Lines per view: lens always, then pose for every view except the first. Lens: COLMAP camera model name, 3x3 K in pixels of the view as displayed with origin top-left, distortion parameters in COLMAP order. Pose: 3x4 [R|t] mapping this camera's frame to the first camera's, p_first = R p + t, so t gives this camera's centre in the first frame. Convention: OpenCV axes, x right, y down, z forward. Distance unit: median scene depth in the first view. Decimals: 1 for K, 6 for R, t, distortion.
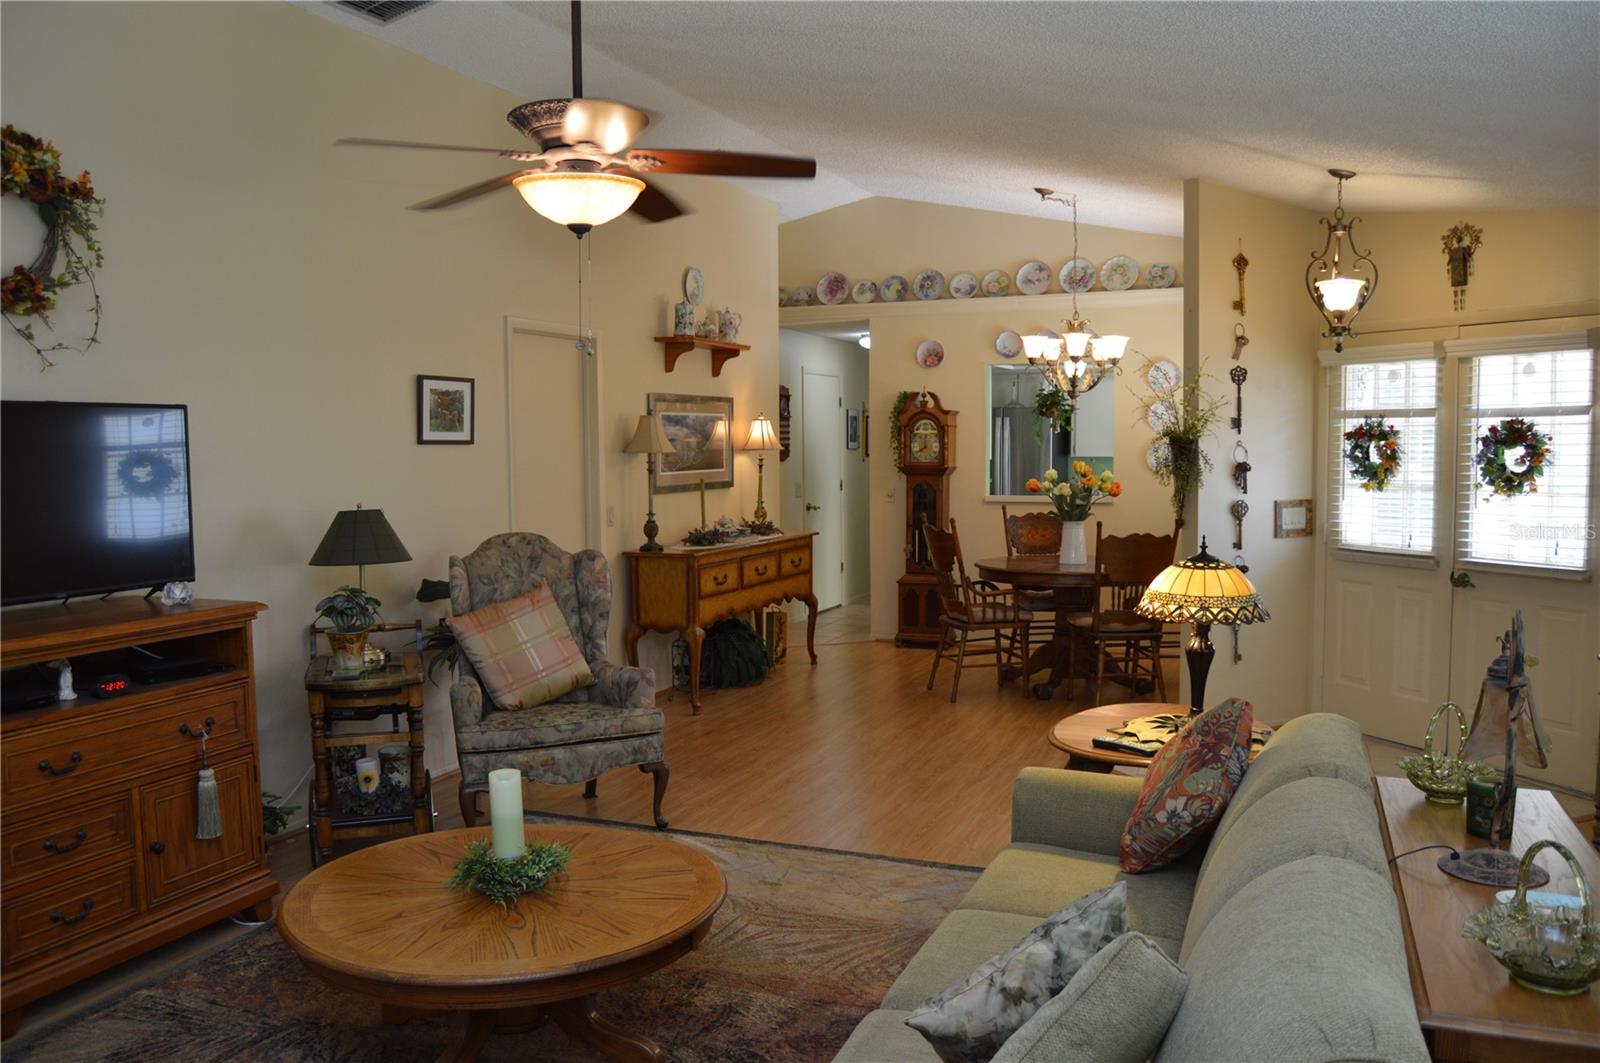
lens RADIAL K [[1277.0, 0, 792.0], [0, 1277.0, 531.2], [0, 0, 1]] dist [-0.095216, 0.043039]
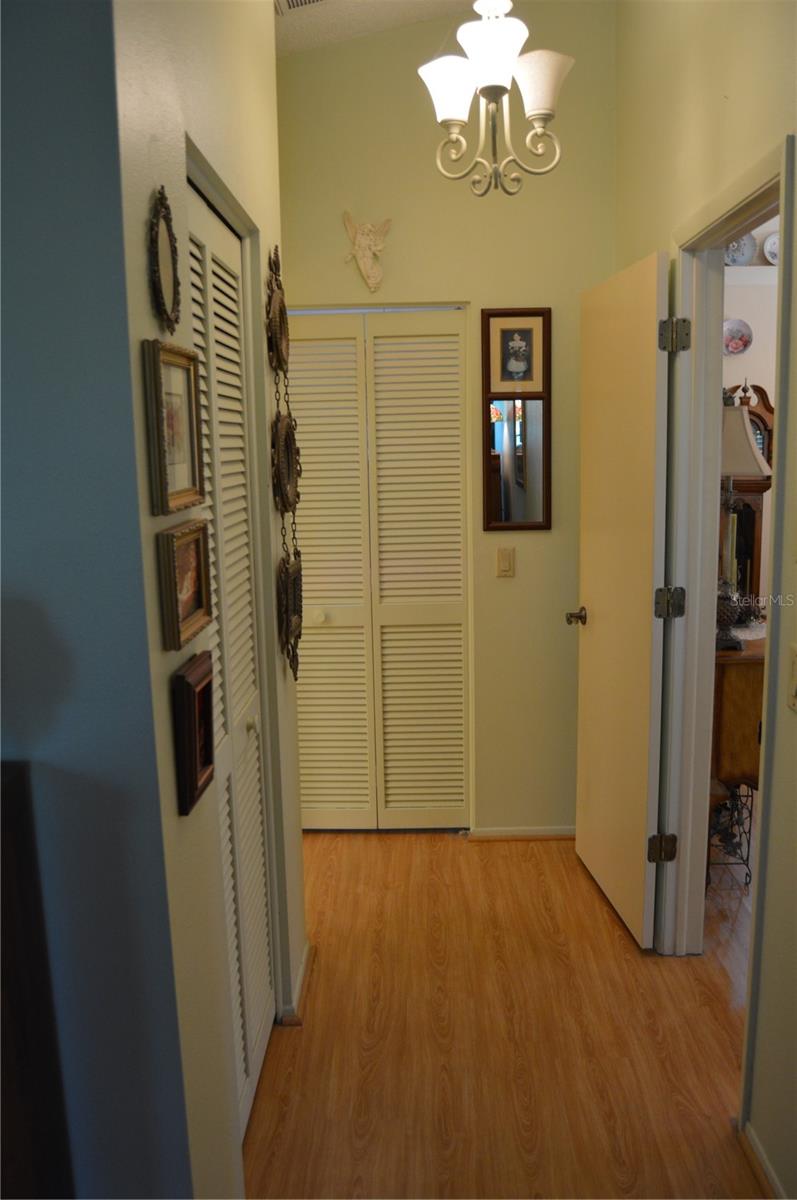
lens RADIAL K [[980.0, 0, 402.2], [0, 980.0, 608.0], [0, 0, 1]] dist [-0.068533, 0.007176]
pose [[0.932314, -0.070073, 0.354796, -0.499230], [0.038209, 0.994644, 0.096040, -0.061599], [-0.359626, -0.075983, 0.929998, 0.823103]]
